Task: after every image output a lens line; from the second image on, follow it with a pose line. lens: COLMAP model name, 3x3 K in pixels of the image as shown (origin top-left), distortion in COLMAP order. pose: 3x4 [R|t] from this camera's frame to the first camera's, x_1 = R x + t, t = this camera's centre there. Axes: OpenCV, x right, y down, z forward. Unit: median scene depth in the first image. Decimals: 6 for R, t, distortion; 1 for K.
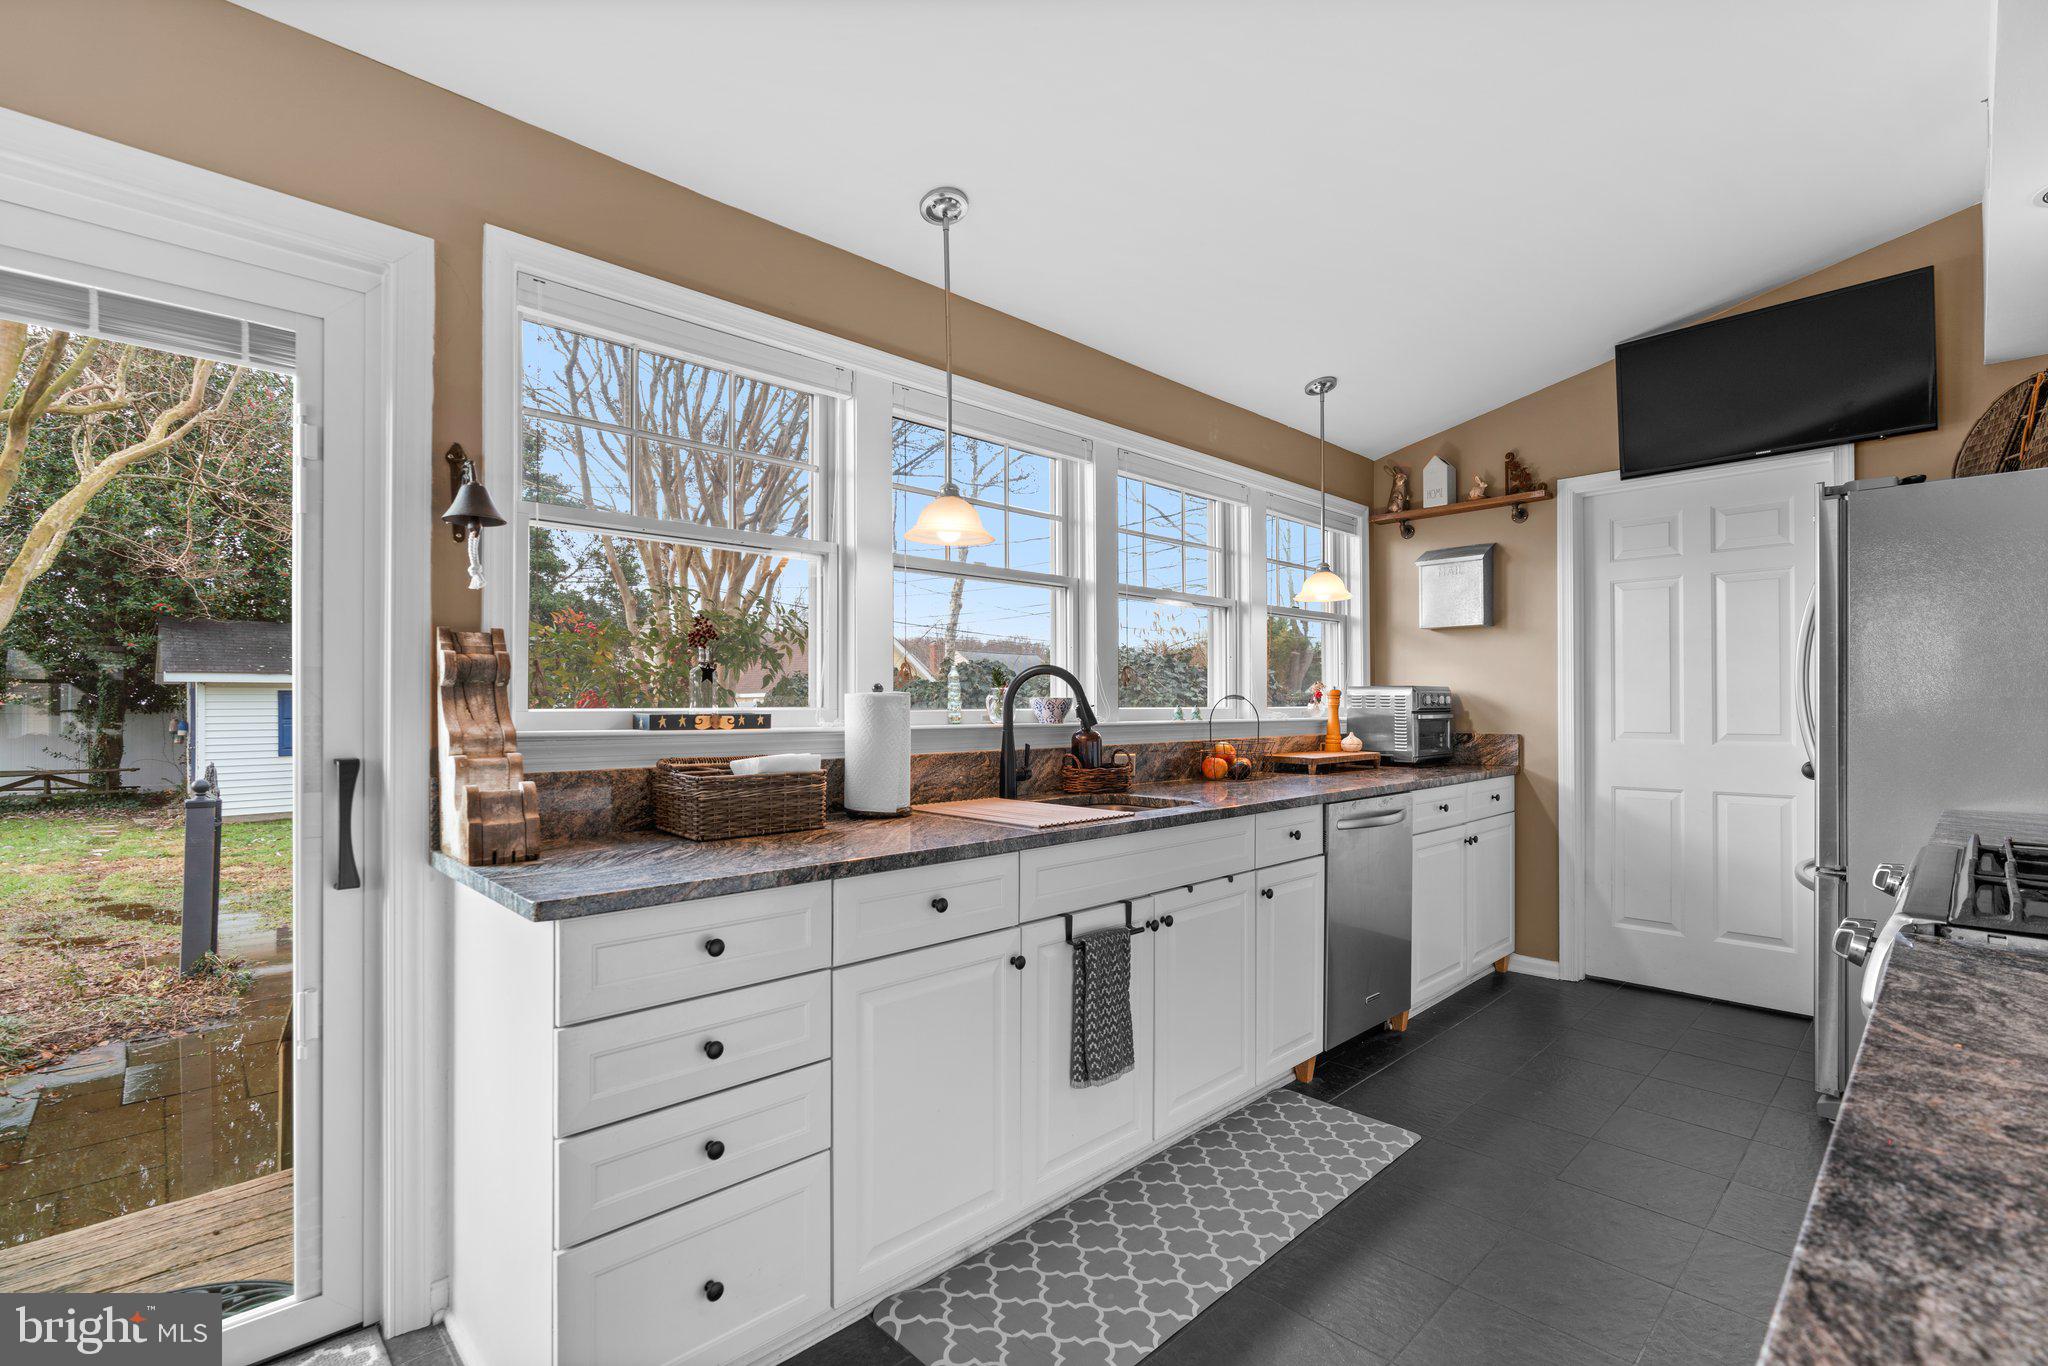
lens RADIAL K [[920.5, 0, 1024.4], [0, 920.5, 694.6], [0, 0, 1]] dist [-0.002960, 0.000298]
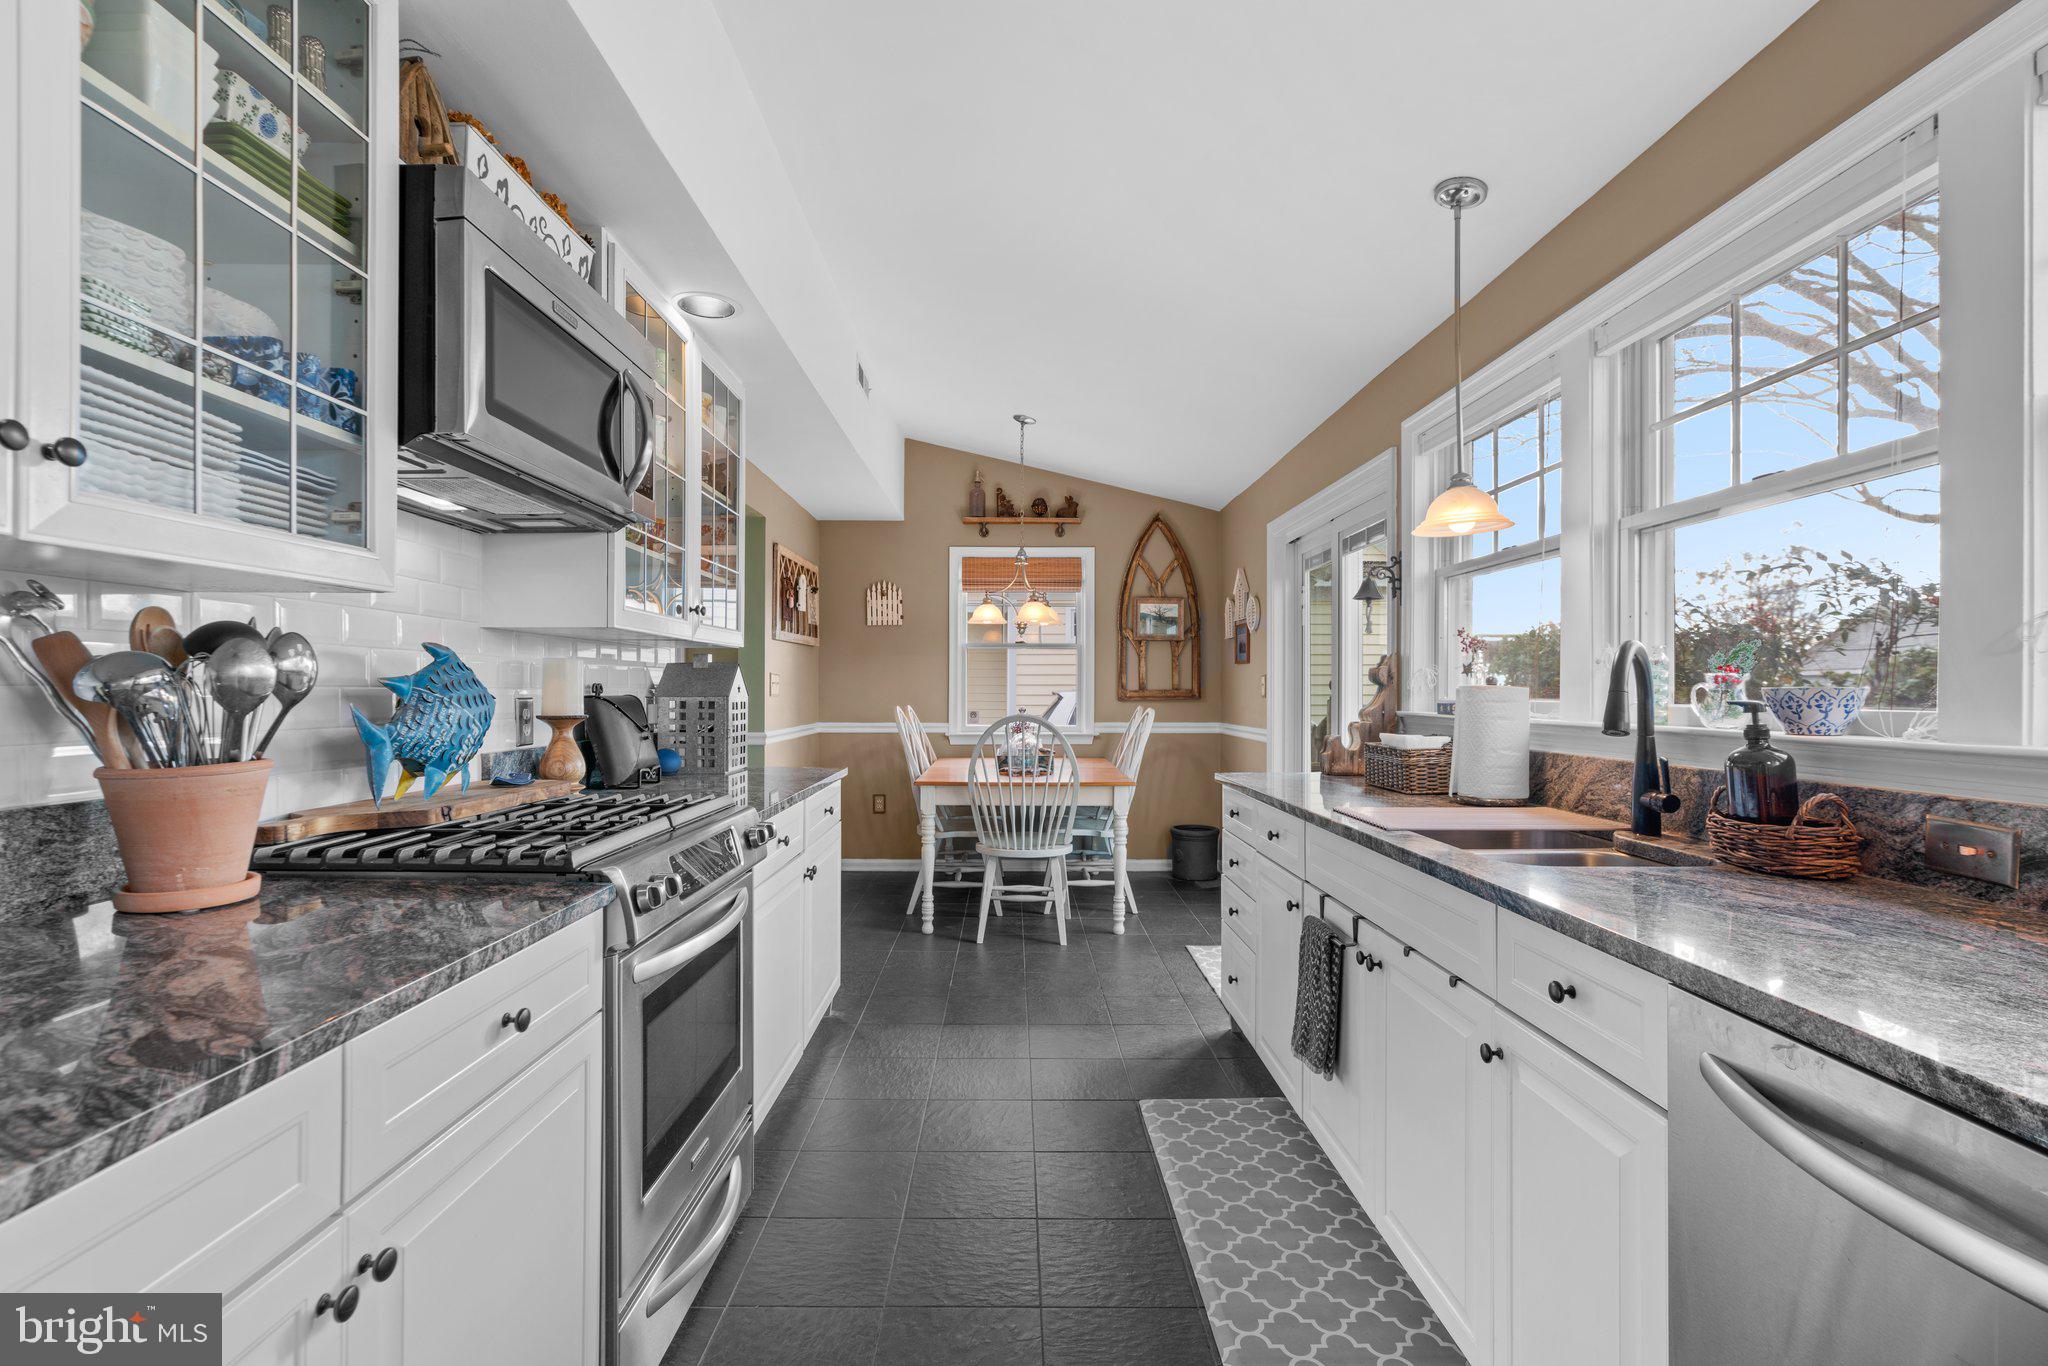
lens RADIAL K [[920.5, 0, 1024.4], [0, 920.5, 694.6], [0, 0, 1]] dist [-0.002960, 0.000298]
pose [[-0.687376, 0.003323, -0.726294, 0.666431], [0.009913, 0.999939, -0.004807, 0.005091], [0.726234, -0.010504, -0.687367, 0.903142]]
